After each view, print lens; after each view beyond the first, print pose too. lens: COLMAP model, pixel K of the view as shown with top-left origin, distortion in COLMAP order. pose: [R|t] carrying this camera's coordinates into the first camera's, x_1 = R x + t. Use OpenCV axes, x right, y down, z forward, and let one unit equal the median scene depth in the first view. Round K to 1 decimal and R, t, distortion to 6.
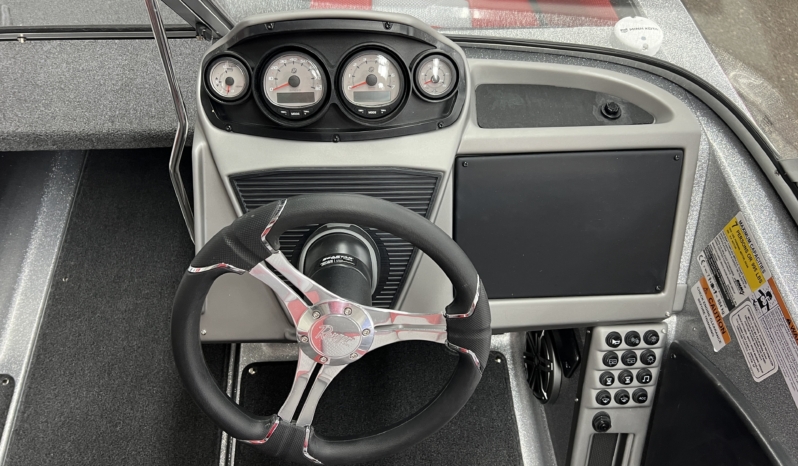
lens RADIAL K [[627.5, 0, 399.4], [0, 627.5, 230.9], [0, 0, 1]] dist [0.007144, -0.005523]
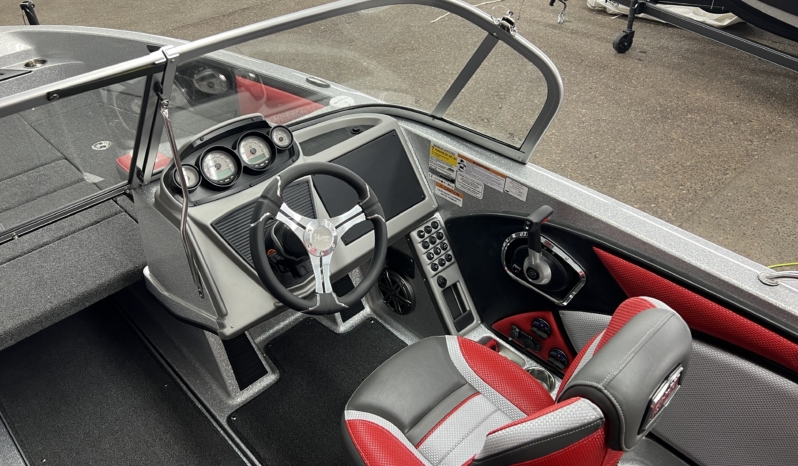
lens RADIAL K [[627.5, 0, 398.2], [0, 627.5, 233.2], [0, 0, 1]] dist [0.007144, -0.005523]
pose [[0.753394, -0.428621, 0.498680, -0.667747], [0.563532, 0.811662, -0.153739, 0.437967], [-0.338864, 0.396849, 0.853043, -0.598720]]
